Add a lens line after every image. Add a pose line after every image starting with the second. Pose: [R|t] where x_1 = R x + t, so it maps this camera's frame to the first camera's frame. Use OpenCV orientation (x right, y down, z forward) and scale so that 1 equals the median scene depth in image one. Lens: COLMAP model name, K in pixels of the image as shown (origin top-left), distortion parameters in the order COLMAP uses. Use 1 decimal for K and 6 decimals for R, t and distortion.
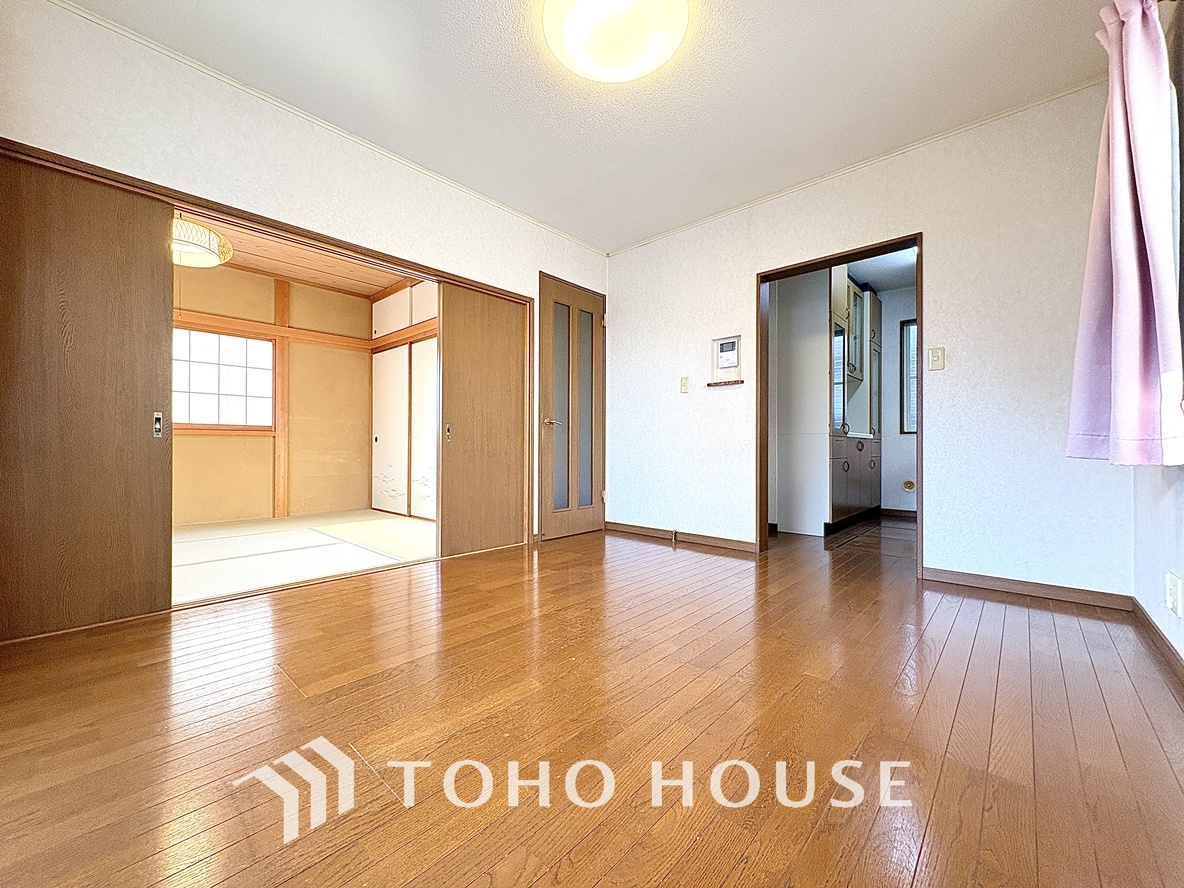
lens RADIAL K [[473.4, 0, 590.3], [0, 473.4, 449.9], [0, 0, 1]] dist [-0.000015, -0.000014]
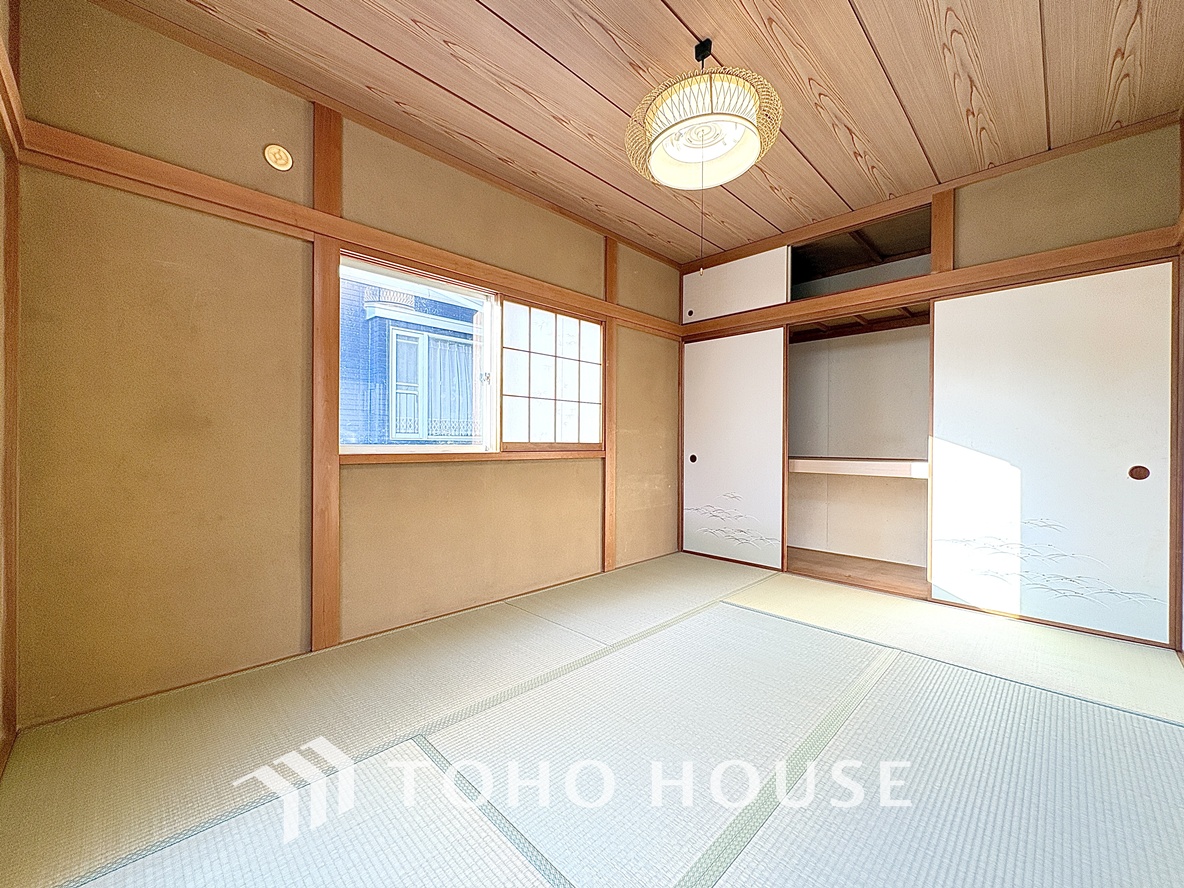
lens RADIAL K [[473.4, 0, 592.5], [0, 473.4, 443.2], [0, 0, 1]] dist [-0.000015, -0.000014]
pose [[0.999223, 0.002908, -0.039316, -0.658245], [-0.003101, 0.999983, -0.004869, -0.047699], [0.039301, 0.004987, 0.999215, 0.292416]]
